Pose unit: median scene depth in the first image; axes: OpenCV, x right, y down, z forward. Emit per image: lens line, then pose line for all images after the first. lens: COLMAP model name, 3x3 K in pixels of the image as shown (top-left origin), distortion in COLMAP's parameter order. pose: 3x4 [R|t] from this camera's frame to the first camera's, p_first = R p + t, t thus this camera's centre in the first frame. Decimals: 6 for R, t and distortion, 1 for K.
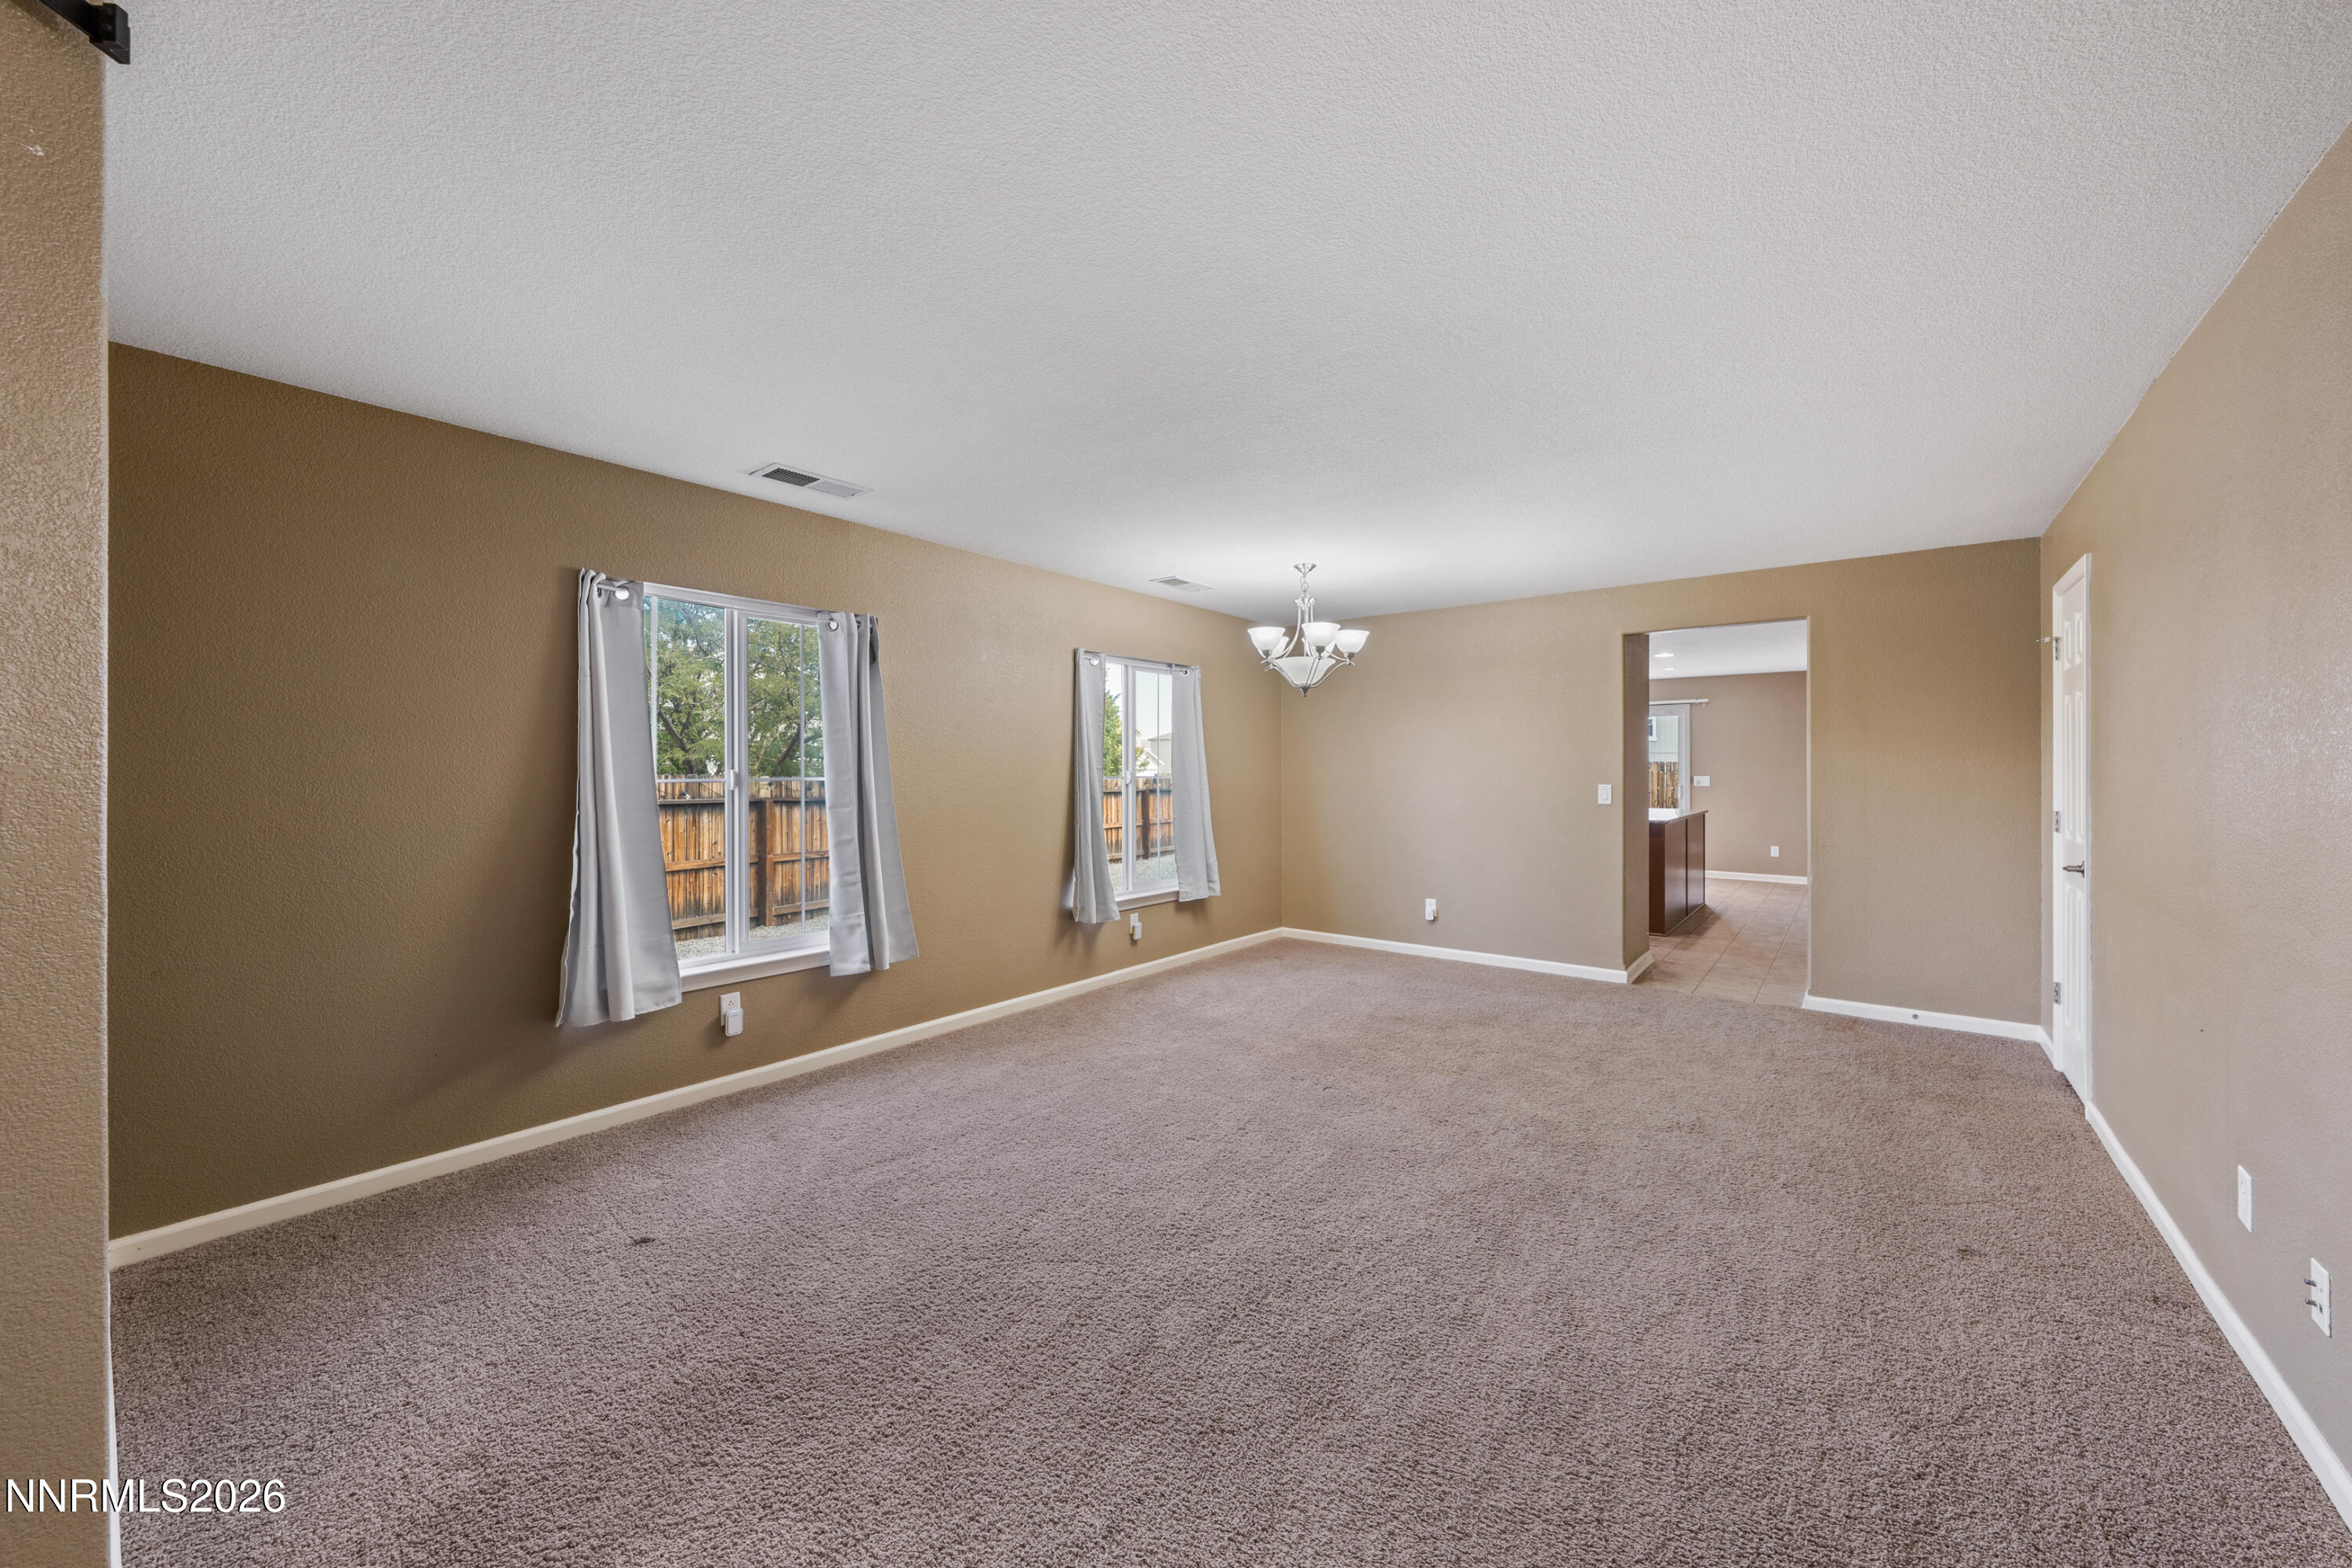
lens RADIAL K [[867.4, 0, 1201.1], [0, 867.4, 773.7], [0, 0, 1]] dist [-0.001935, -0.000680]
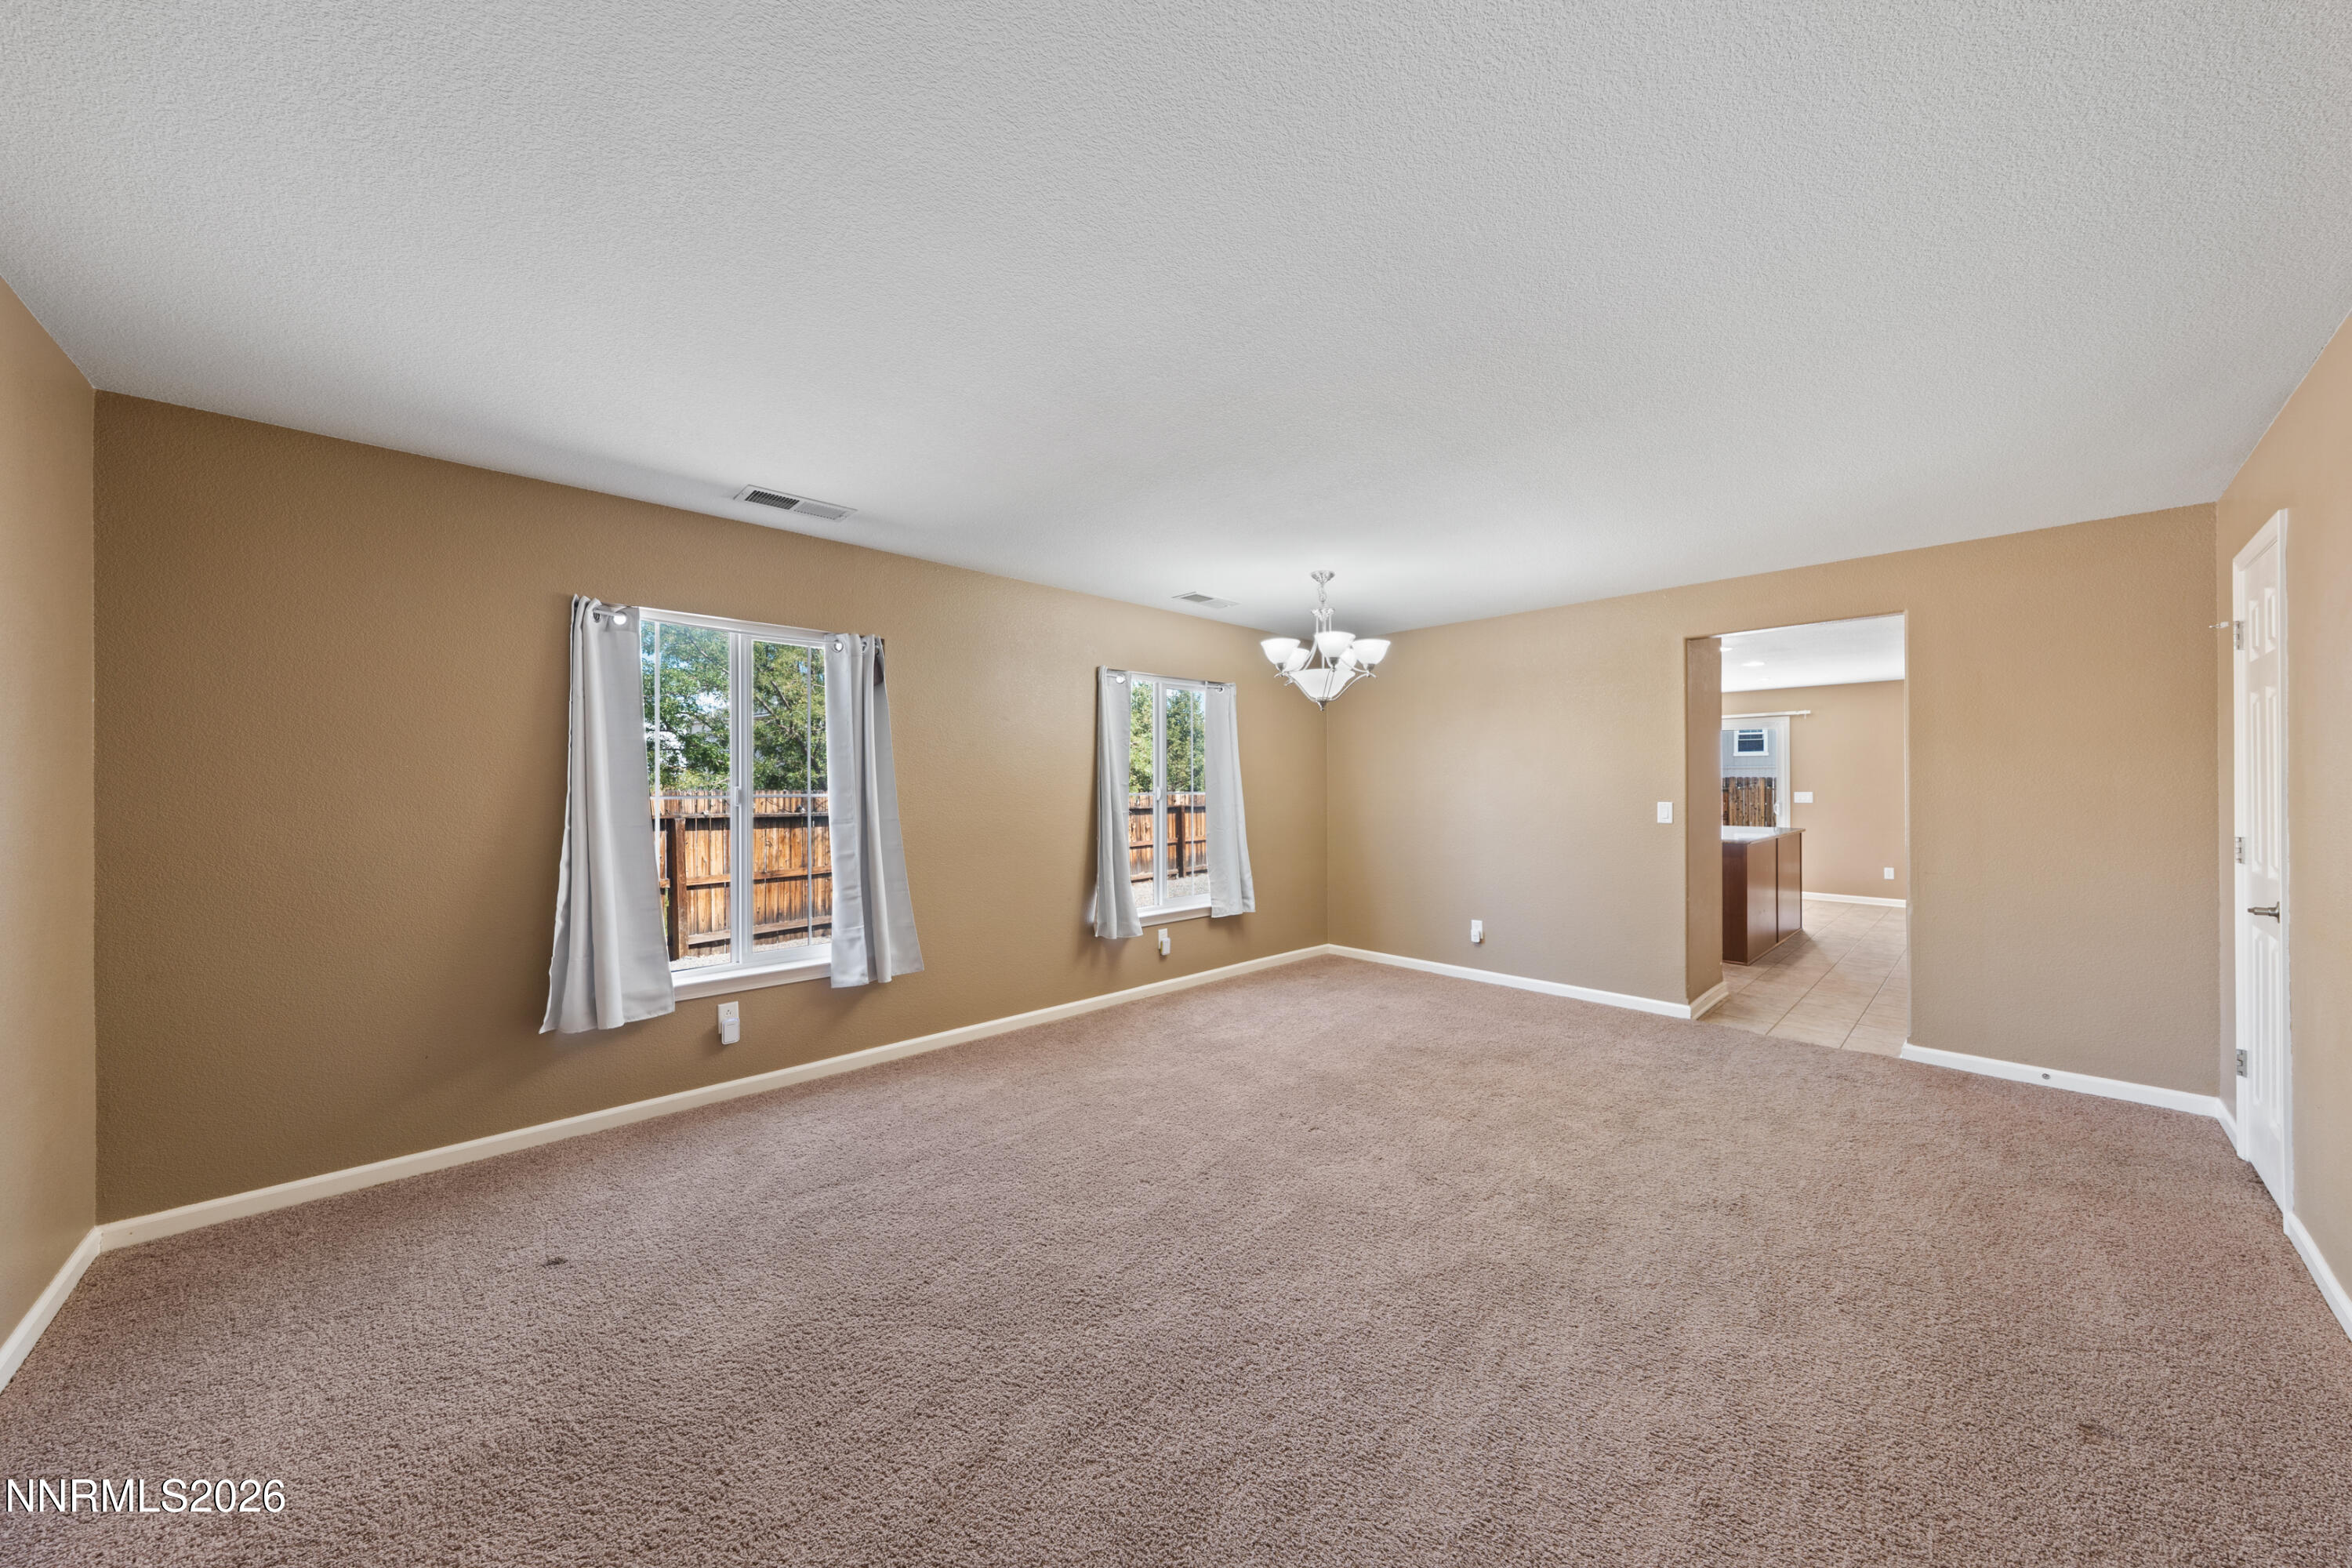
lens RADIAL K [[800.7, 0, 1191.0], [0, 800.7, 786.4], [0, 0, 1]] dist [-0.001615, 0.000131]
pose [[0.989436, -0.000813, -0.144970, 0.138869], [0.000243, 0.999992, -0.003947, -0.001132], [0.144972, 0.003871, 0.989428, 0.130100]]
